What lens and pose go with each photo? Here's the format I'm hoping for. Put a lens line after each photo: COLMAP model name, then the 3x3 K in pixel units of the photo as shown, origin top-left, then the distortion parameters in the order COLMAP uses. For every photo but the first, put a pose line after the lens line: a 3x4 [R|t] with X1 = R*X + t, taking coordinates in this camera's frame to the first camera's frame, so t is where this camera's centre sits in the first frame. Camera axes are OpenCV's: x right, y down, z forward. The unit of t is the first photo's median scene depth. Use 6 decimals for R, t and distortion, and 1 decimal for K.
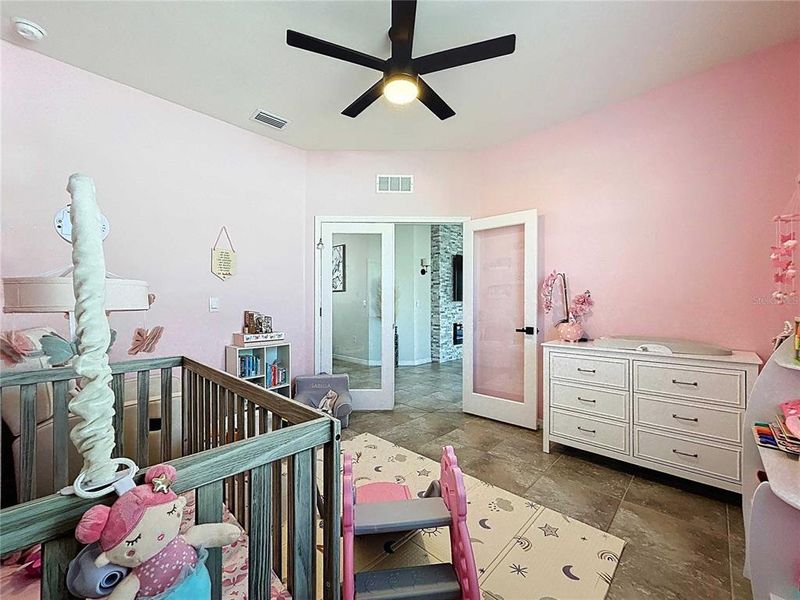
lens RADIAL K [[320.8, 0, 400.1], [0, 320.8, 299.1], [0, 0, 1]] dist [0.000203, 0.000000]
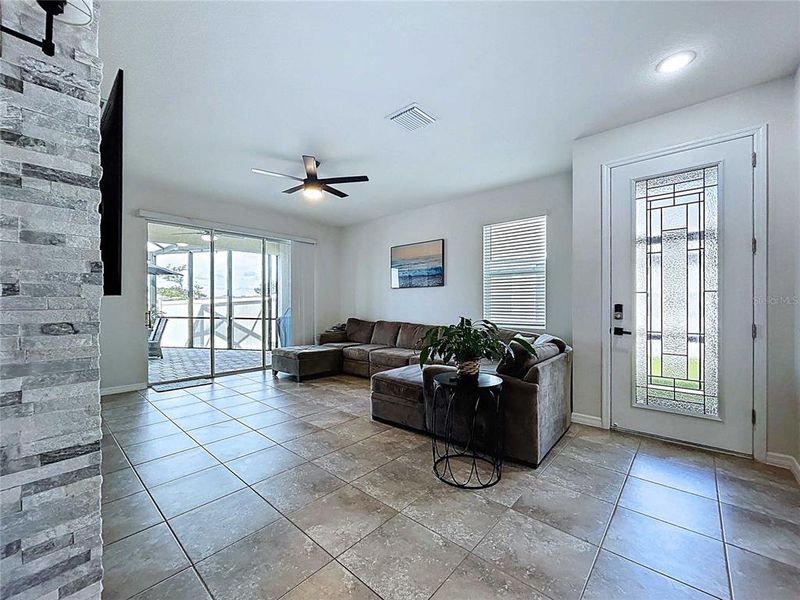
lens RADIAL K [[326.9, 0, 393.2], [0, 326.9, 303.6], [0, 0, 1]] dist [0.001892, -0.001261]
pose [[-0.036970, -0.001026, 0.999316, -0.045444], [-0.004101, 0.999991, 0.000875, 0.010881], [-0.999308, -0.004066, -0.036974, 0.831352]]
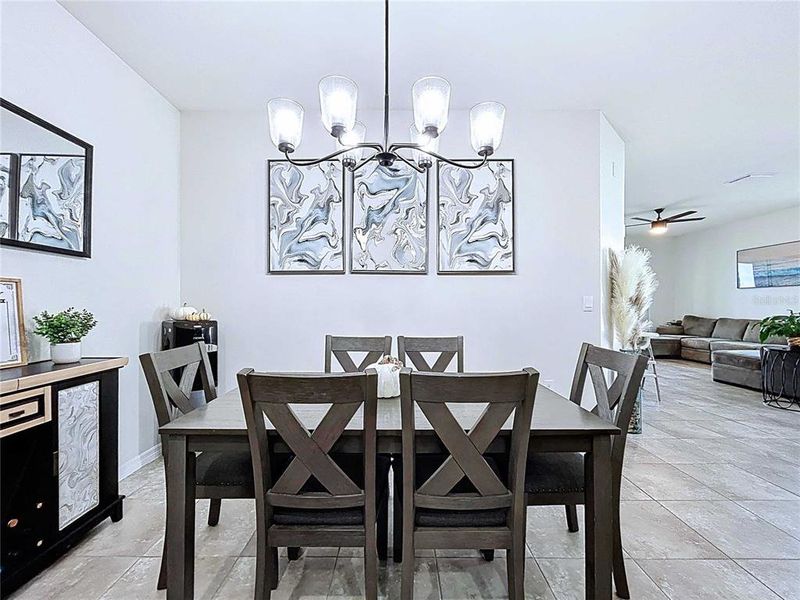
lens RADIAL K [[341.7, 0, 385.8], [0, 341.7, 301.6], [0, 0, 1]] dist [-0.002141, 0.000596]
pose [[0.714196, 0.001299, 0.699944, -0.600250], [-0.000794, 0.999999, -0.001046, 0.011173], [-0.699945, 0.000192, 0.714197, 0.812010]]
